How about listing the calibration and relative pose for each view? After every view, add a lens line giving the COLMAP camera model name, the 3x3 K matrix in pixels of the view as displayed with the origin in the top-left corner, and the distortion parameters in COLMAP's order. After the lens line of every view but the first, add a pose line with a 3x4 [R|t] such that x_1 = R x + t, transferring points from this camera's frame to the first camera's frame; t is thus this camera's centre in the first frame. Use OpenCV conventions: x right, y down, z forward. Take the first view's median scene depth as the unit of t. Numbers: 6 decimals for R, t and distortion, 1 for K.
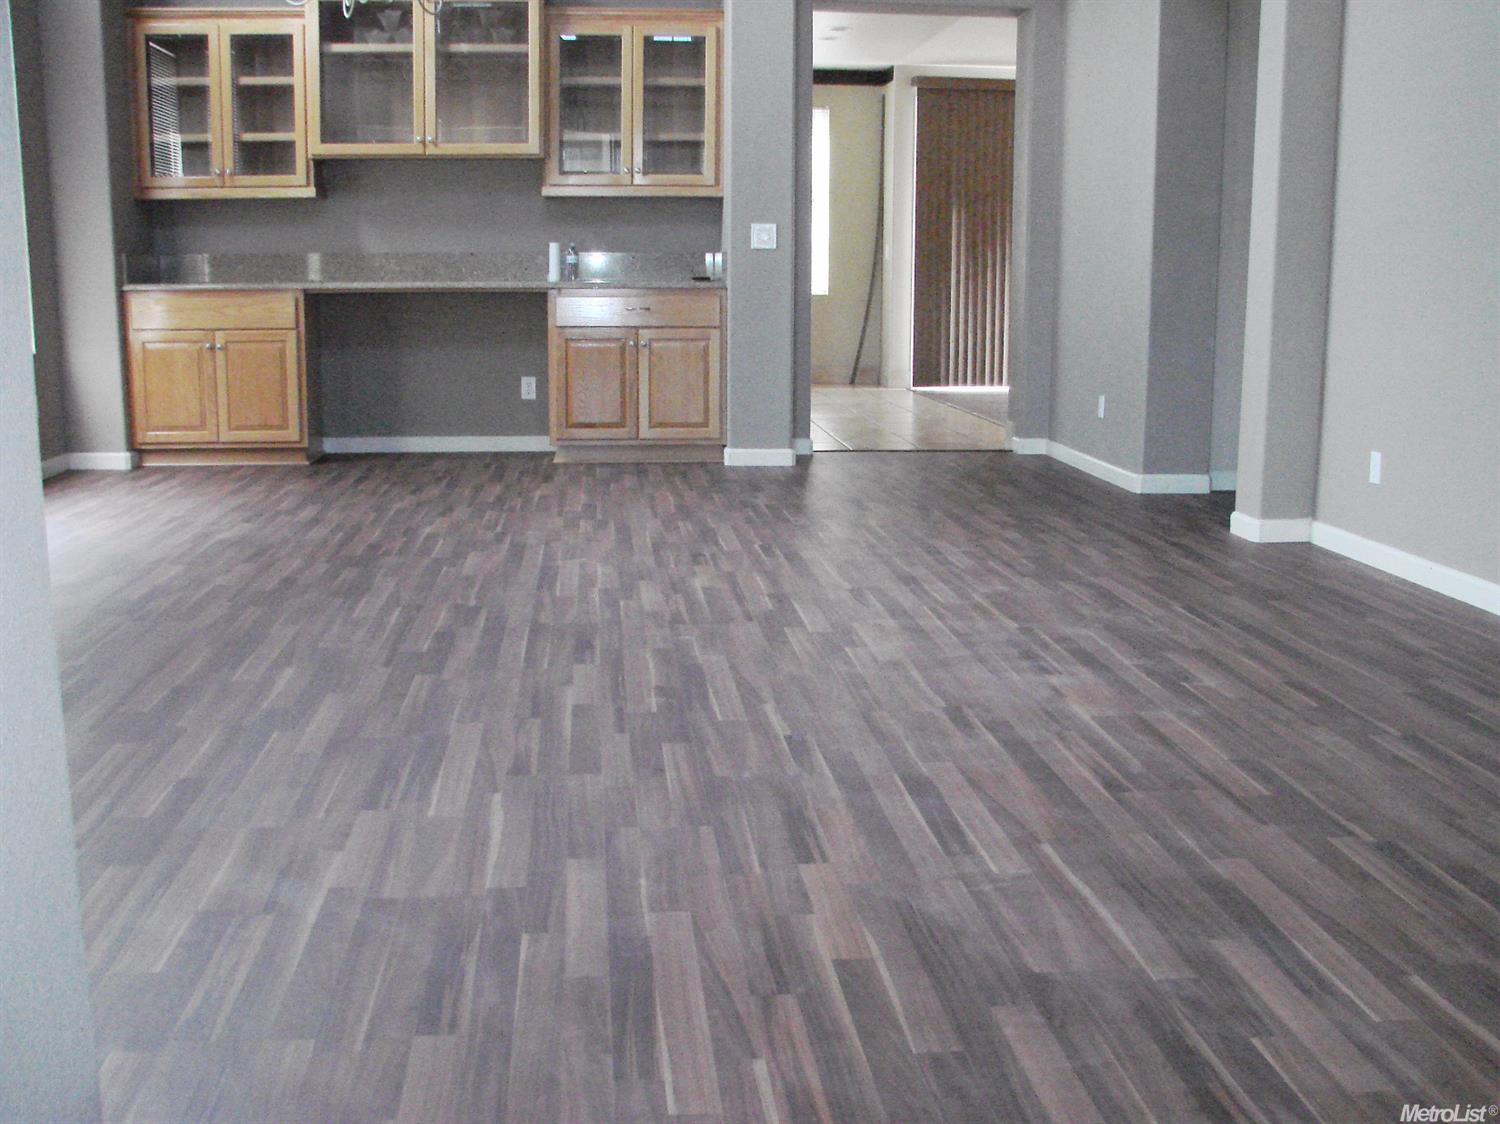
lens RADIAL K [[1580.9, 0, 750.0], [0, 1580.9, 562.0], [0, 0, 1]] dist [-0.204102, 0.200210]
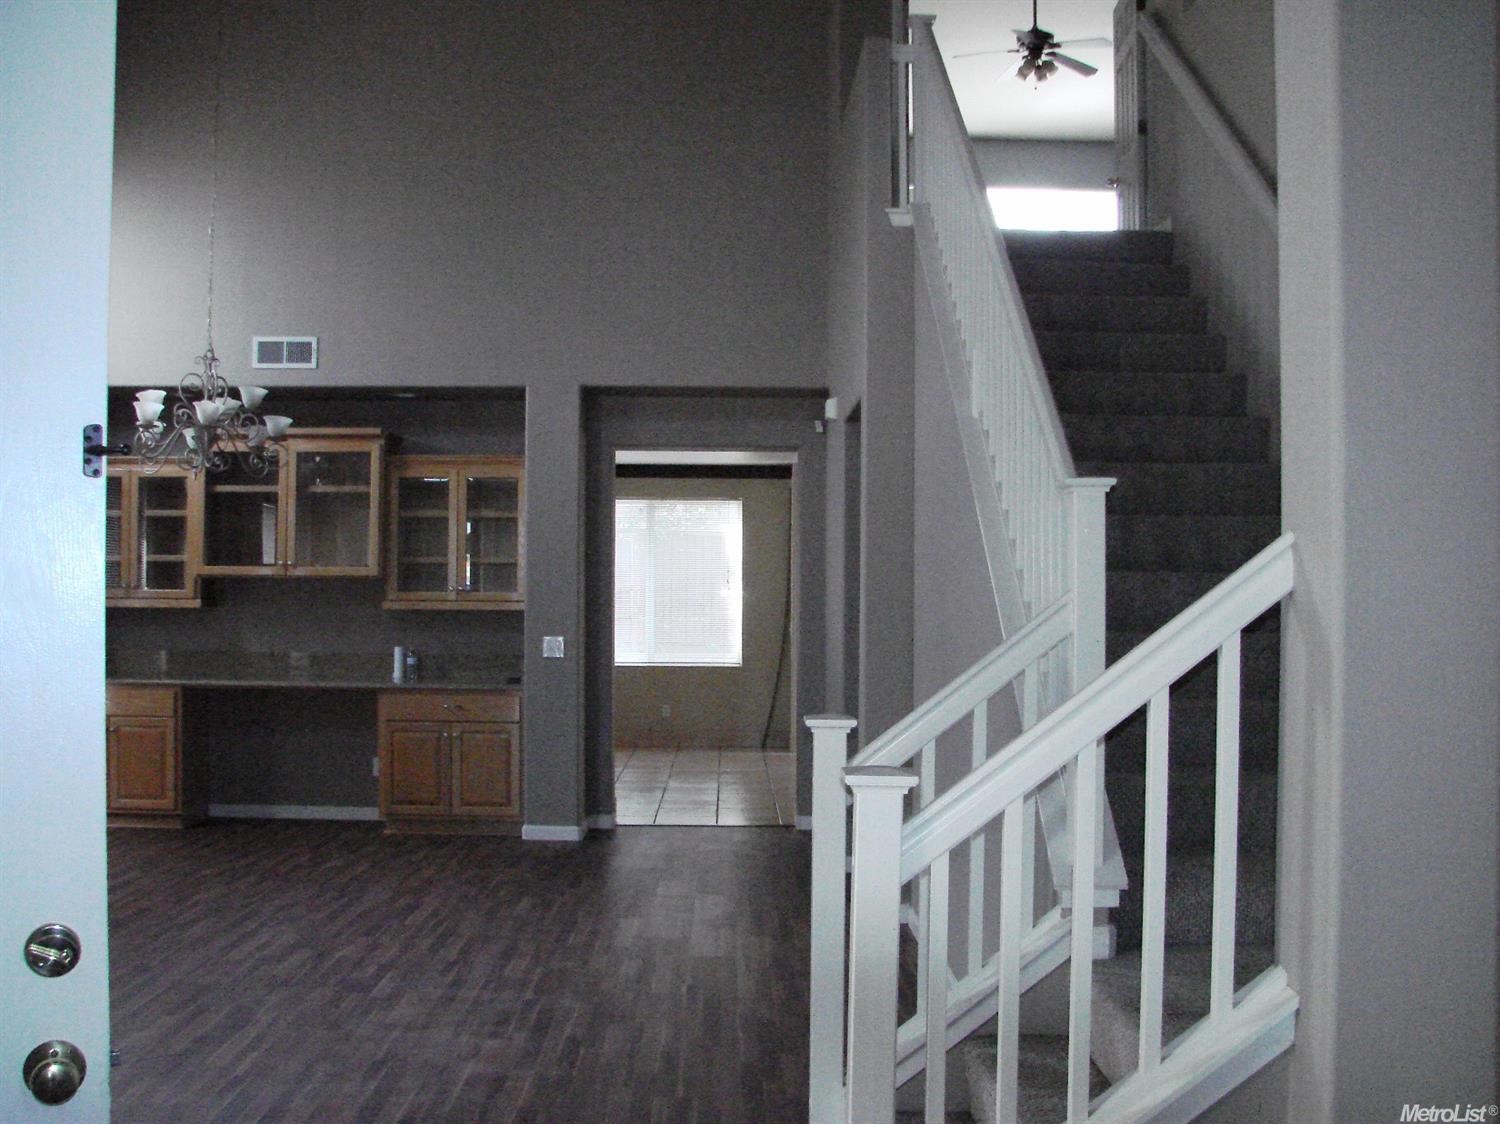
lens RADIAL K [[1580.9, 0, 750.0], [0, 1580.9, 562.0], [0, 0, 1]] dist [-0.204102, 0.200210]
pose [[0.996685, -0.001102, -0.081348, 0.251704], [-0.015427, 0.979207, -0.202274, -0.030546], [0.079879, 0.202858, 0.975945, -0.168925]]
